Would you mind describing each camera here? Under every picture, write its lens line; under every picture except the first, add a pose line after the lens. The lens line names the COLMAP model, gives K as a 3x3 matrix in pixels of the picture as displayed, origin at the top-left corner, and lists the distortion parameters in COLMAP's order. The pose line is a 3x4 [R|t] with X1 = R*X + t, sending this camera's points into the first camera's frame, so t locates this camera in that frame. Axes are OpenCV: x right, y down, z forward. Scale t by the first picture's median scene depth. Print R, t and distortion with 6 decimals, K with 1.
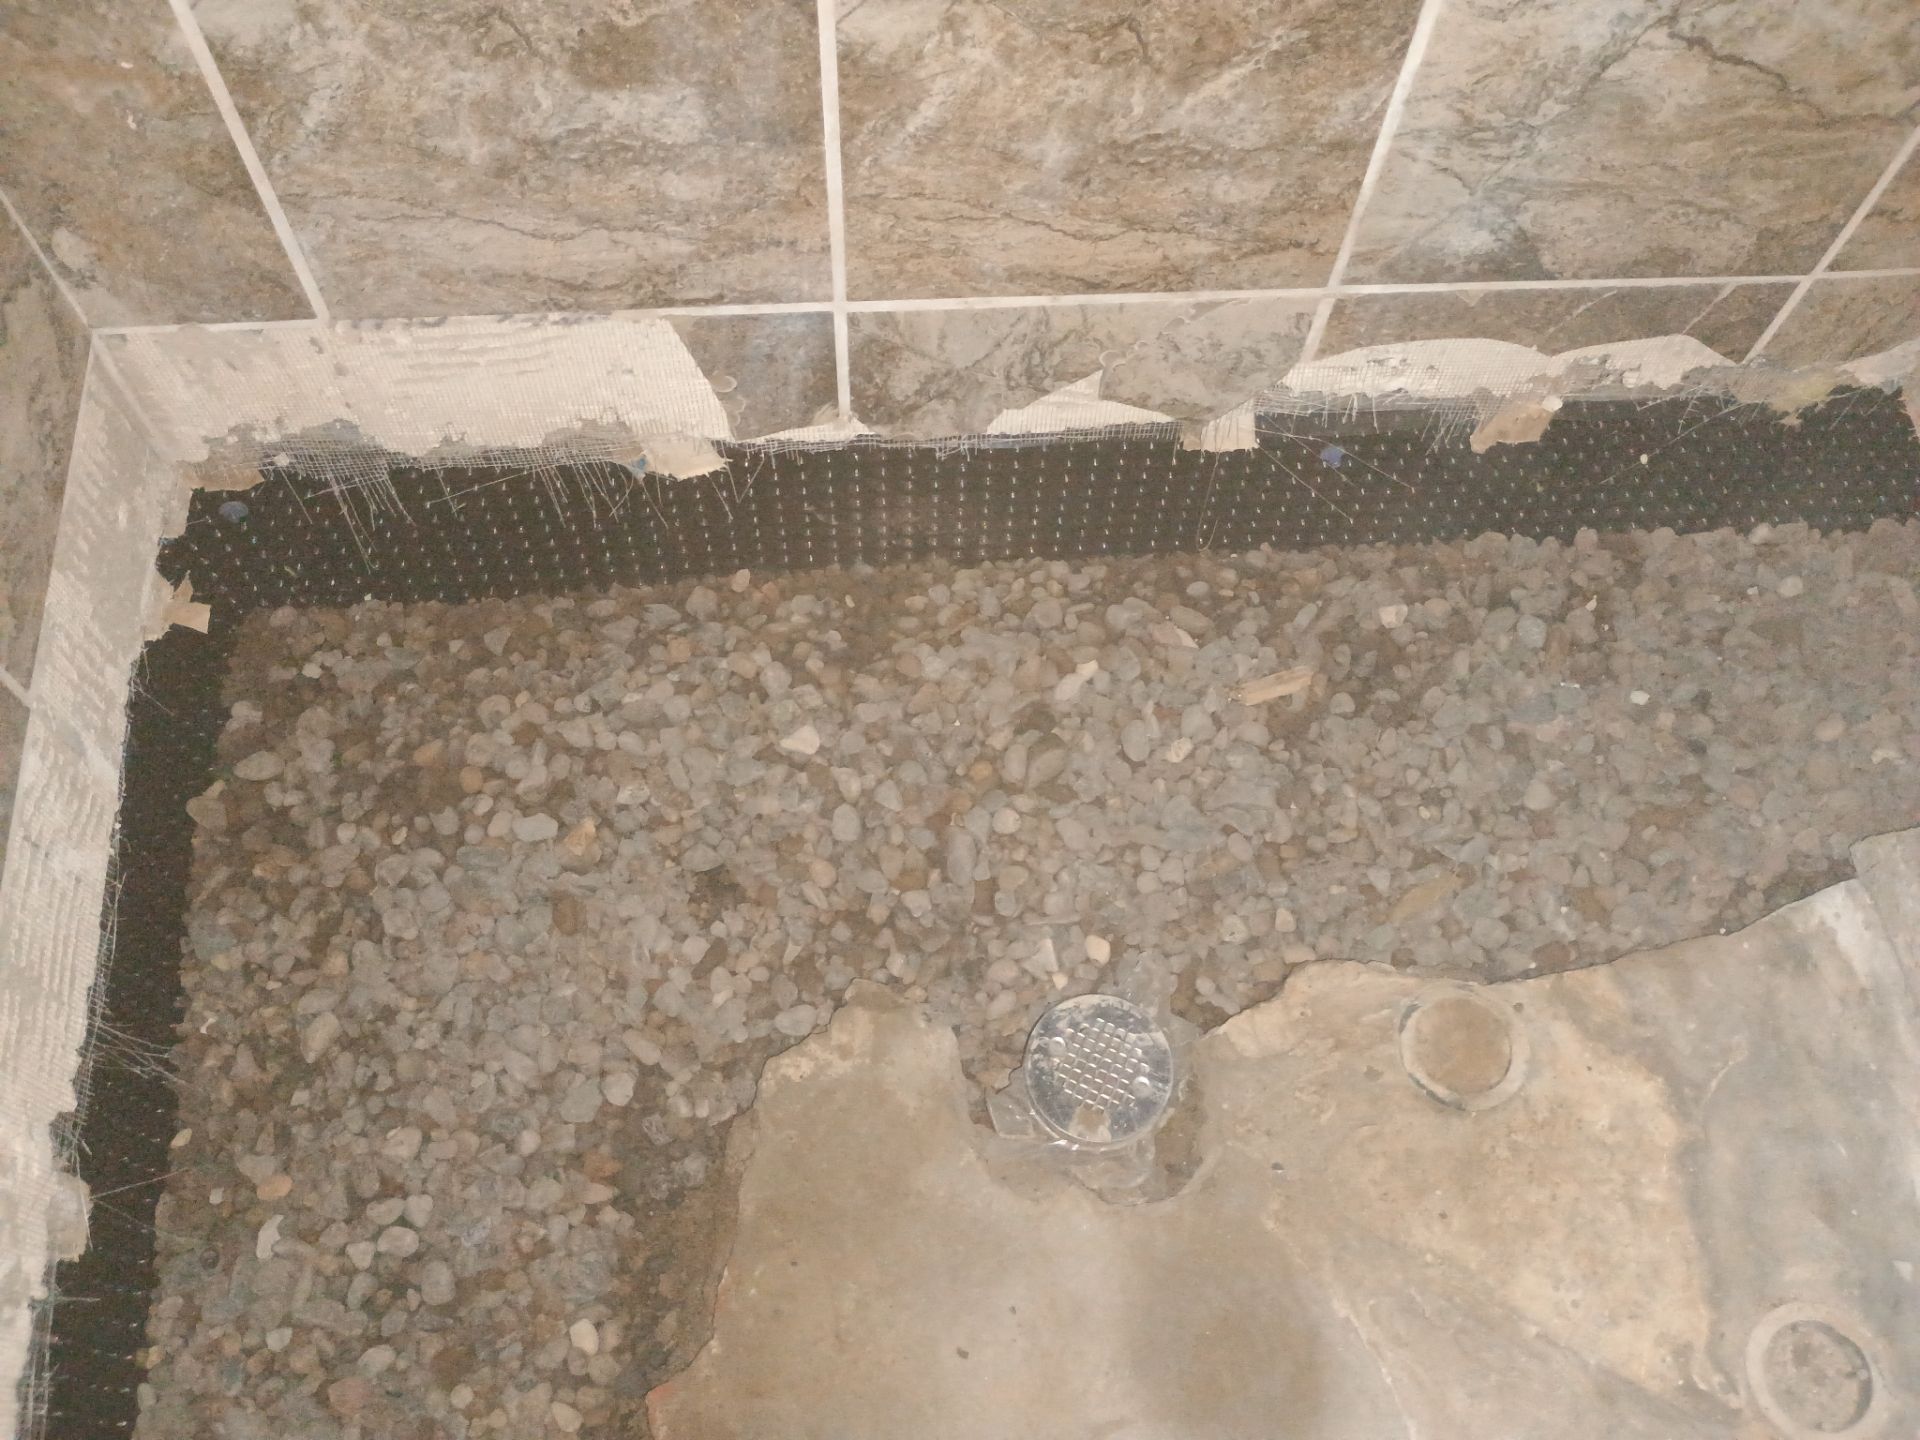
lens RADIAL K [[1665.7, 0, 947.1], [0, 1665.7, 710.3], [0, 0, 1]] dist [0.062674, -0.079714]
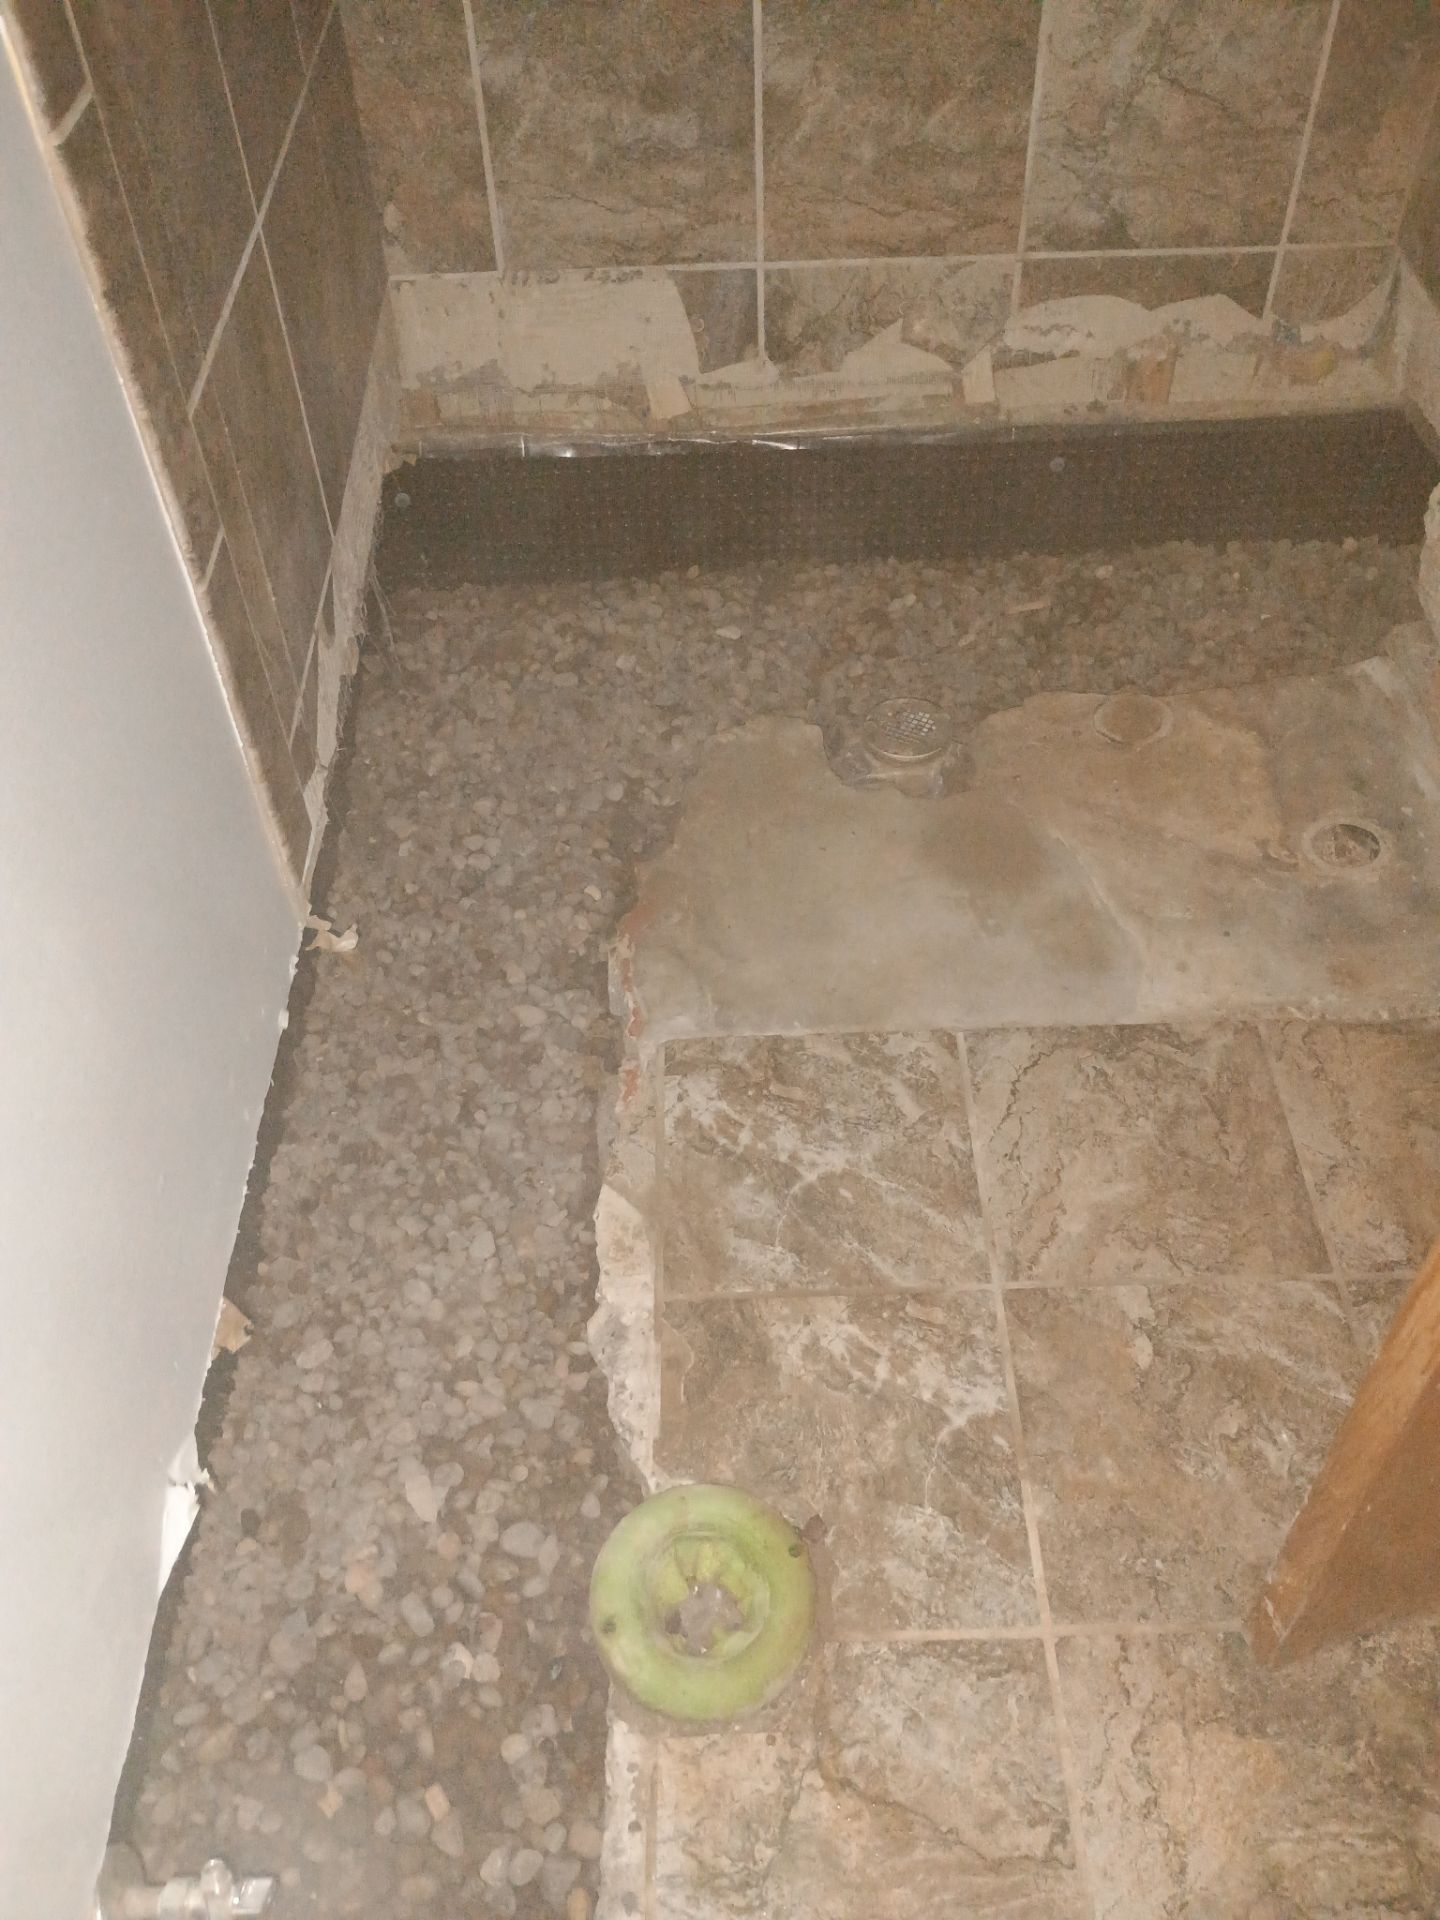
lens RADIAL K [[1665.7, 0, 712.7], [0, 1665.7, 962.6], [0, 0, 1]] dist [0.062674, -0.079714]
pose [[0.996605, 0.000912, -0.082327, 0.037491], [-0.023702, 0.960784, -0.276282, 0.967625], [0.078846, 0.277295, 0.957544, -0.577140]]
